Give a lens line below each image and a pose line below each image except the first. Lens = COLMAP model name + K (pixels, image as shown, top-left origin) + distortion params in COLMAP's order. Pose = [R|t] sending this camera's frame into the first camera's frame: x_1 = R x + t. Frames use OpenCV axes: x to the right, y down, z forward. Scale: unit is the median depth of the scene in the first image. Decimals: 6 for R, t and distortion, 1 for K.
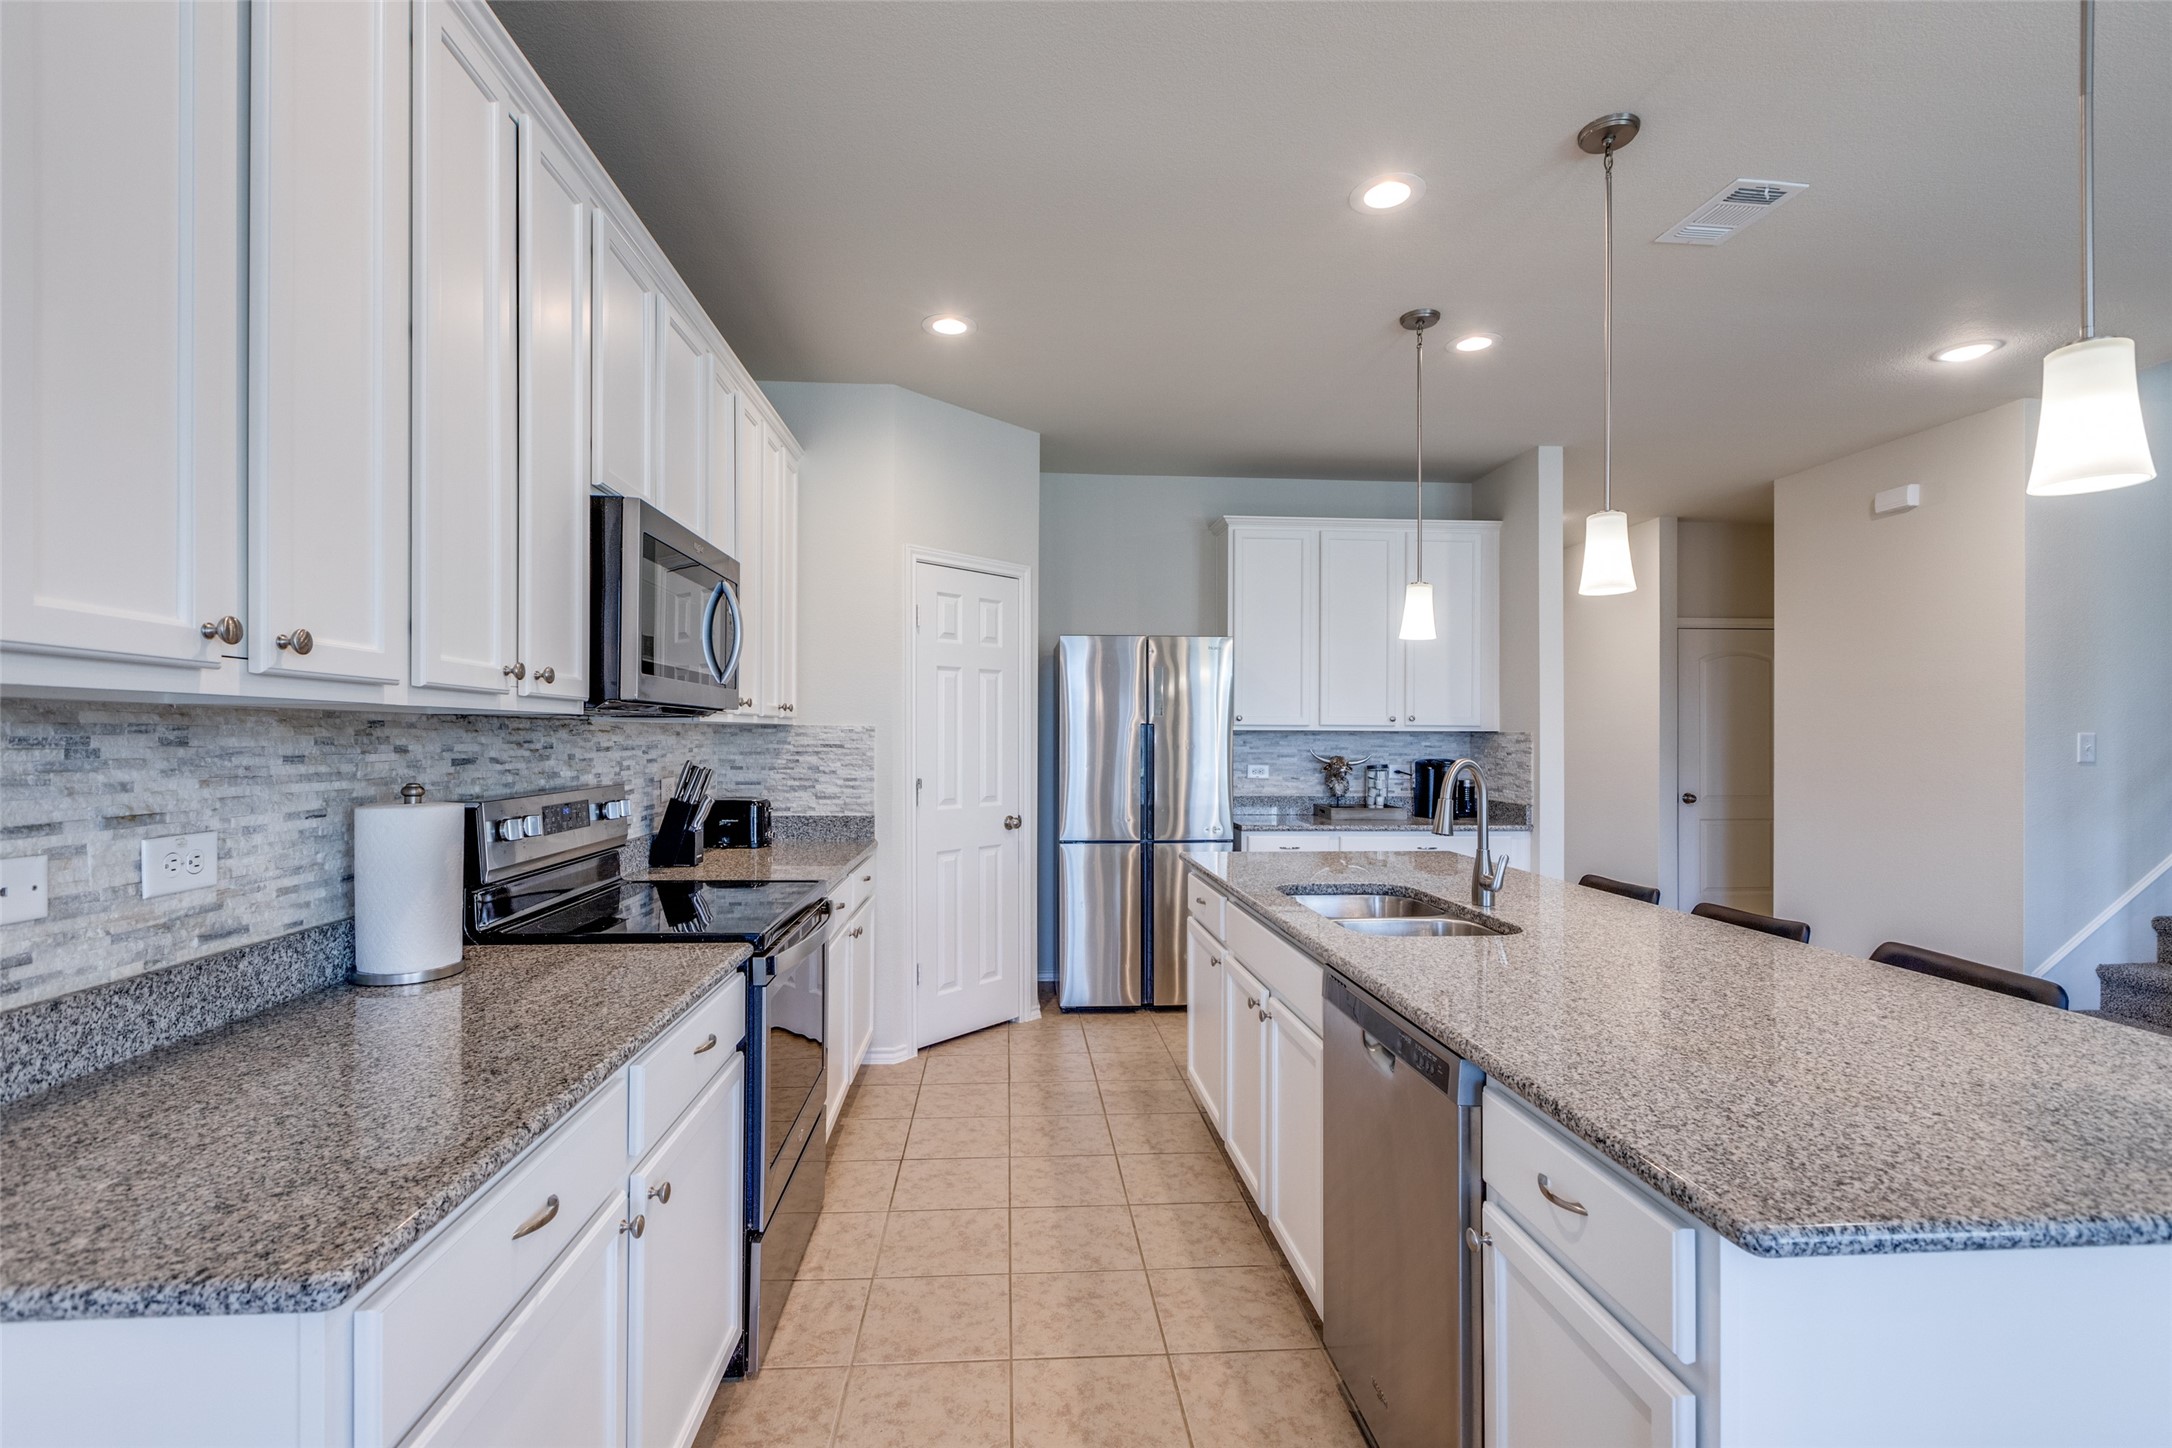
lens RADIAL K [[987.6, 0, 1086.0], [0, 987.6, 724.0], [0, 0, 1]] dist [-0.002291, -0.000693]
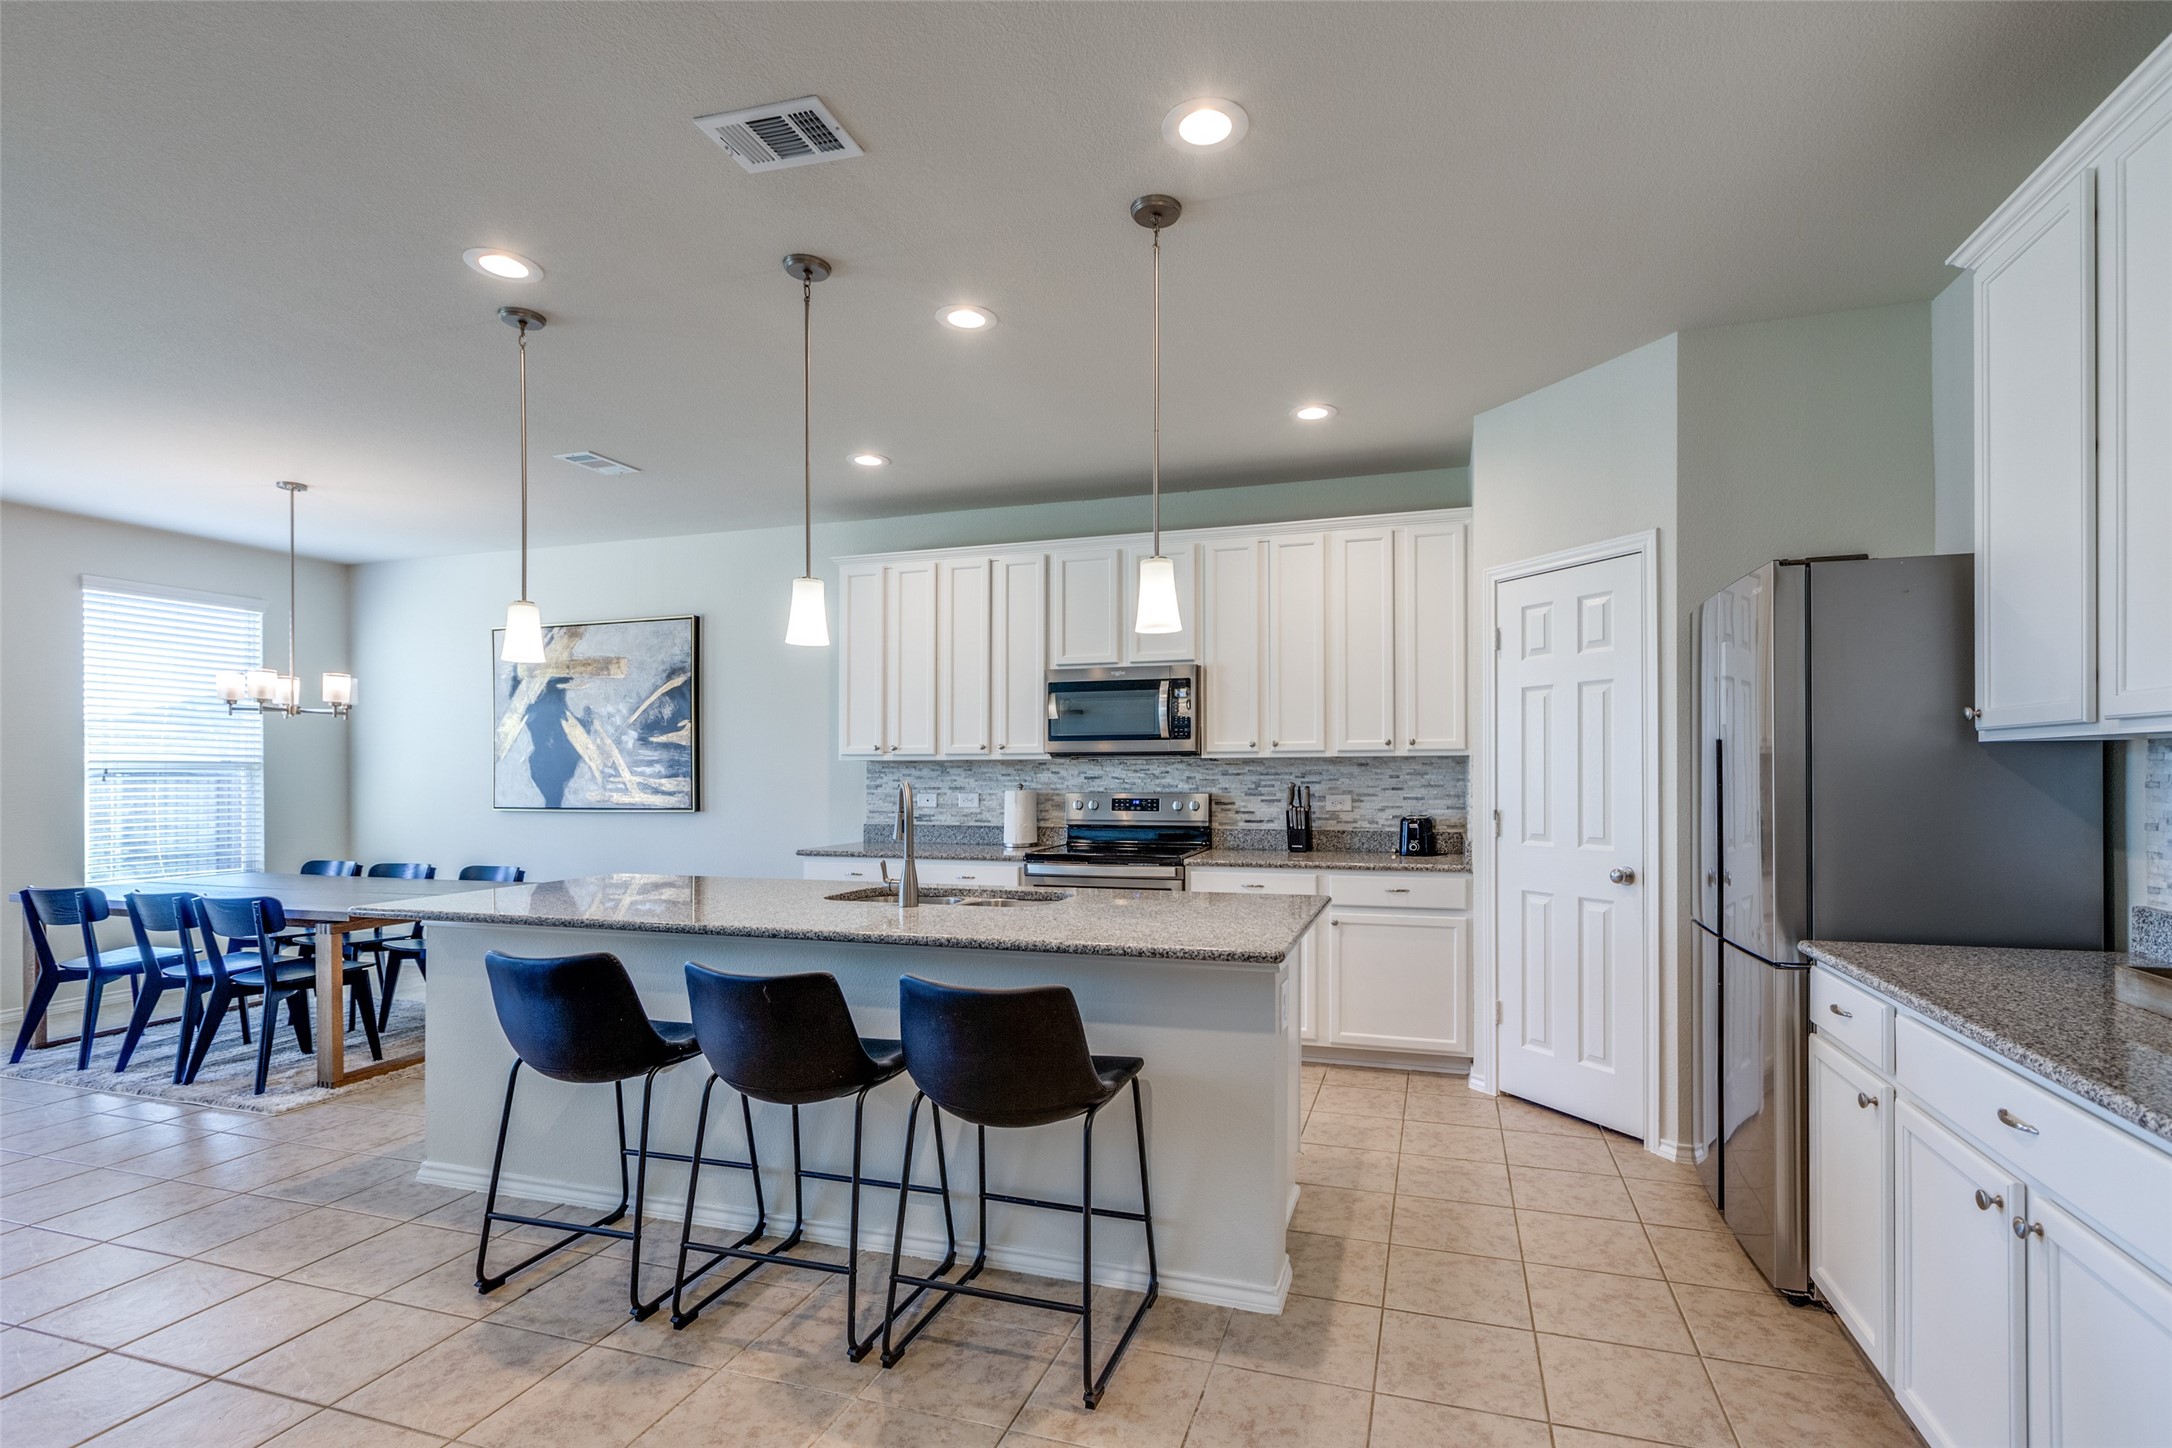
lens RADIAL K [[991.6, 0, 1124.0], [0, 991.6, 778.1], [0, 0, 1]] dist [0.001865, 0.000072]
pose [[-0.369413, -0.002637, -0.929262, 0.947150], [0.012620, 0.999890, -0.007854, 0.033697], [0.929180, -0.014629, -0.369338, 1.132426]]
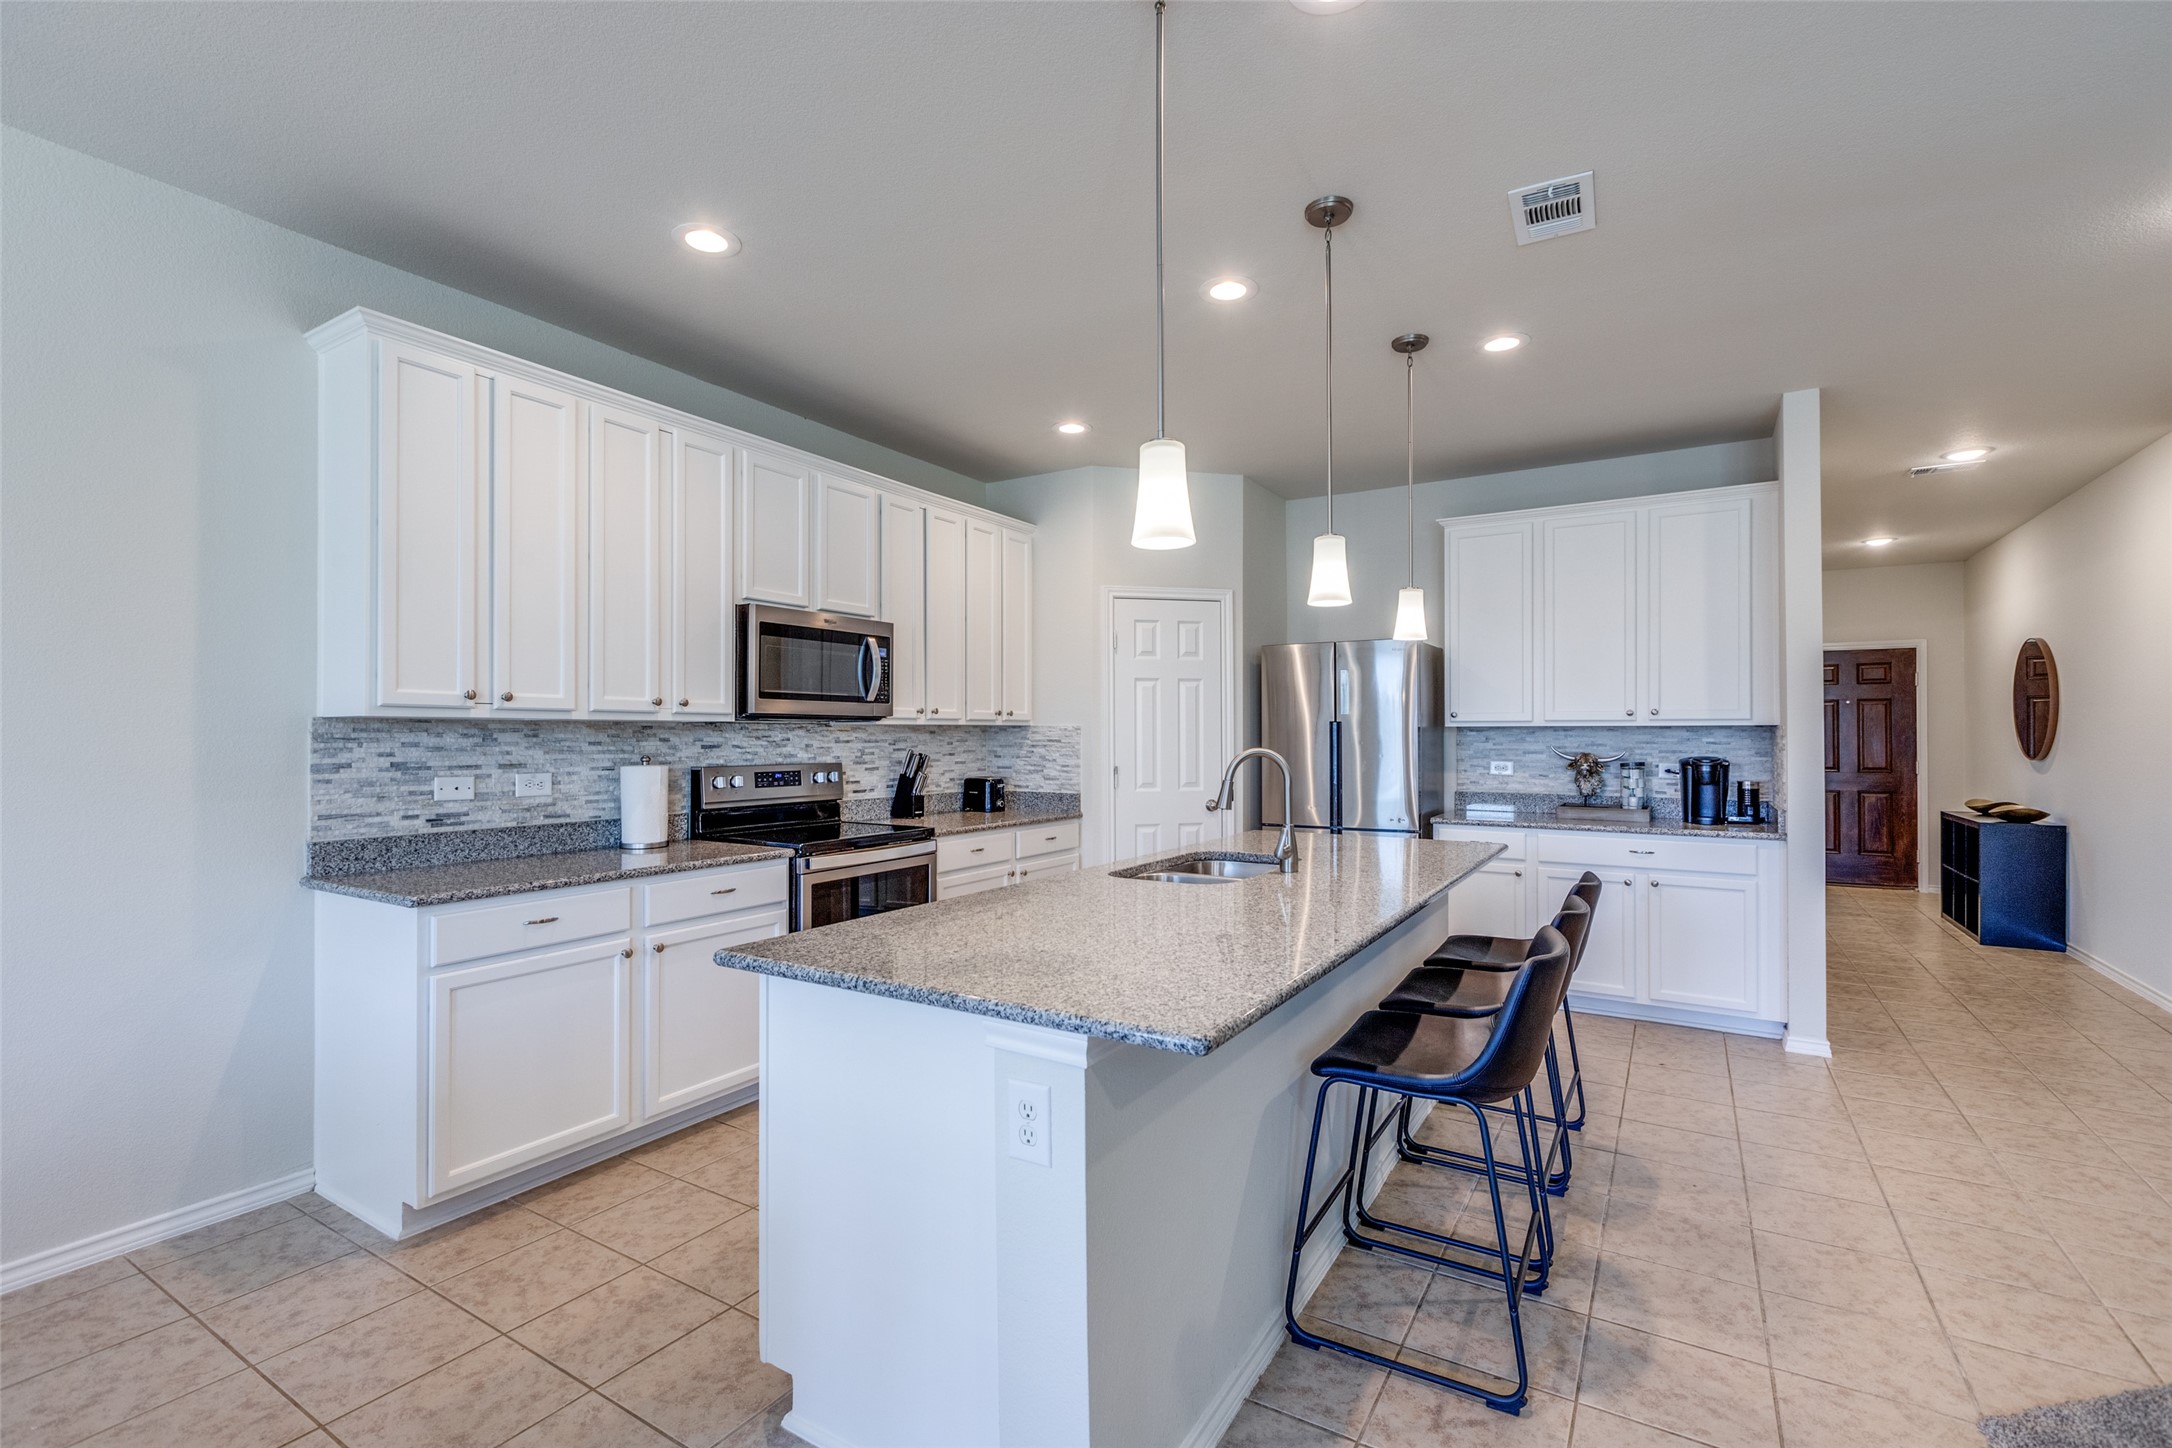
lens RADIAL K [[979.3, 0, 1084.2], [0, 979.3, 725.6], [0, 0, 1]] dist [0.000656, -0.000181]
pose [[0.812937, -0.009337, -0.582277, 0.603731], [0.010199, 0.999946, -0.001795, 0.004414], [0.582262, -0.004480, 0.812989, -0.070508]]
